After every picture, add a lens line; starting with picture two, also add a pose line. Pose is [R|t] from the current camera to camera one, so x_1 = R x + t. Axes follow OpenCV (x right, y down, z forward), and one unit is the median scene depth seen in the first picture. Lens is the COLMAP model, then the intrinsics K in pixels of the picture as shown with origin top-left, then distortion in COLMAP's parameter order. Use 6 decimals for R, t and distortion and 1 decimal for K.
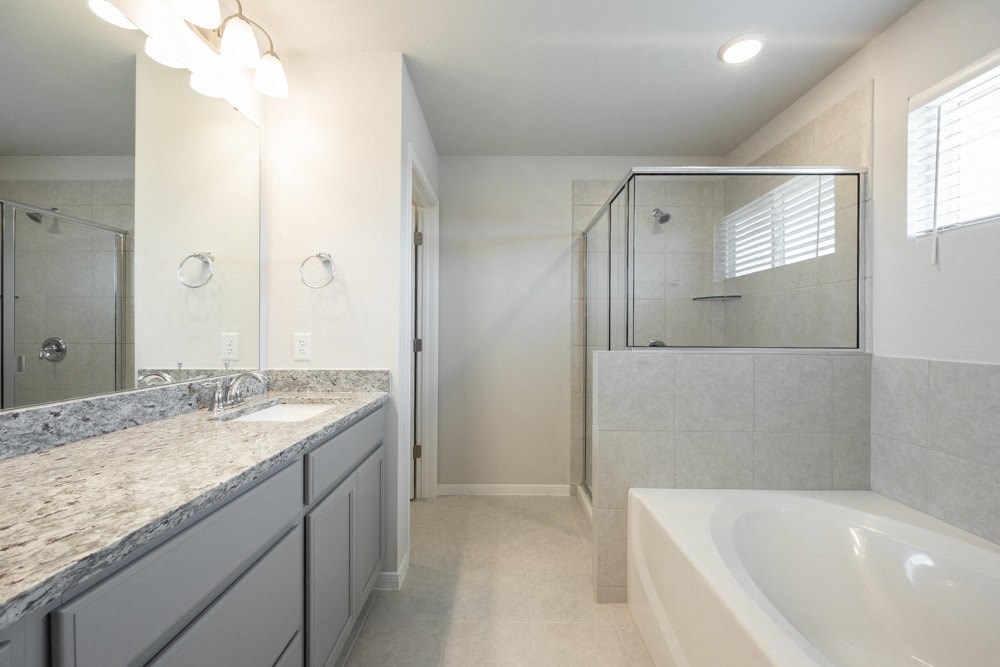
lens RADIAL K [[416.5, 0, 491.1], [0, 416.5, 336.9], [0, 0, 1]] dist [0.001023, 0.000218]
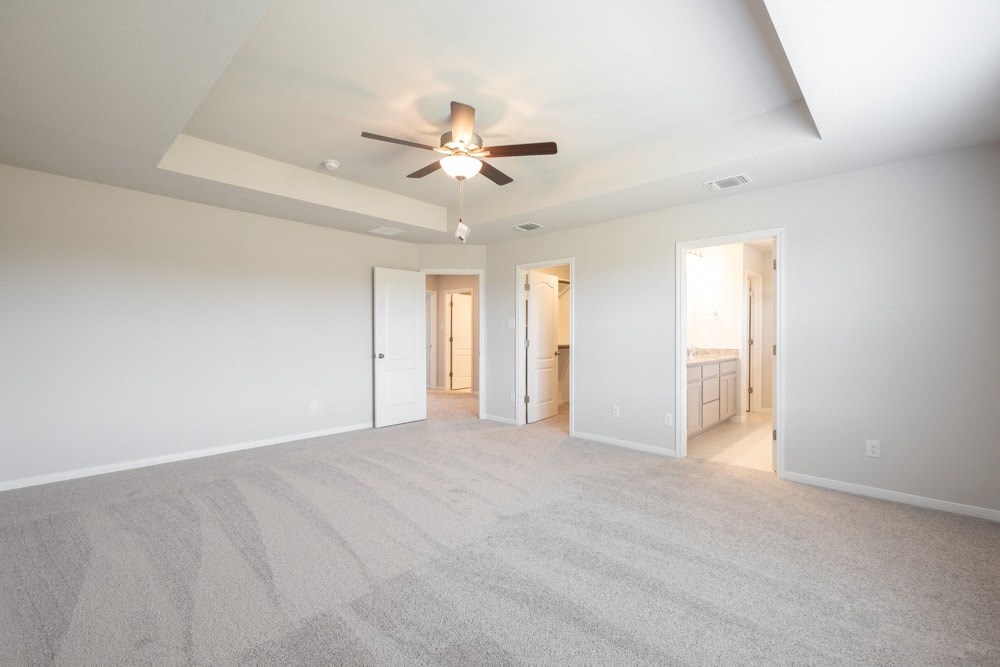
lens RADIAL K [[416.5, 0, 491.1], [0, 416.5, 336.9], [0, 0, 1]] dist [0.001023, 0.000218]
pose [[0.732587, 0.000033, -0.680673, 0.485353], [-0.003776, 0.999985, -0.004016, 0.011136], [0.680663, 0.005513, 0.732576, -2.366351]]
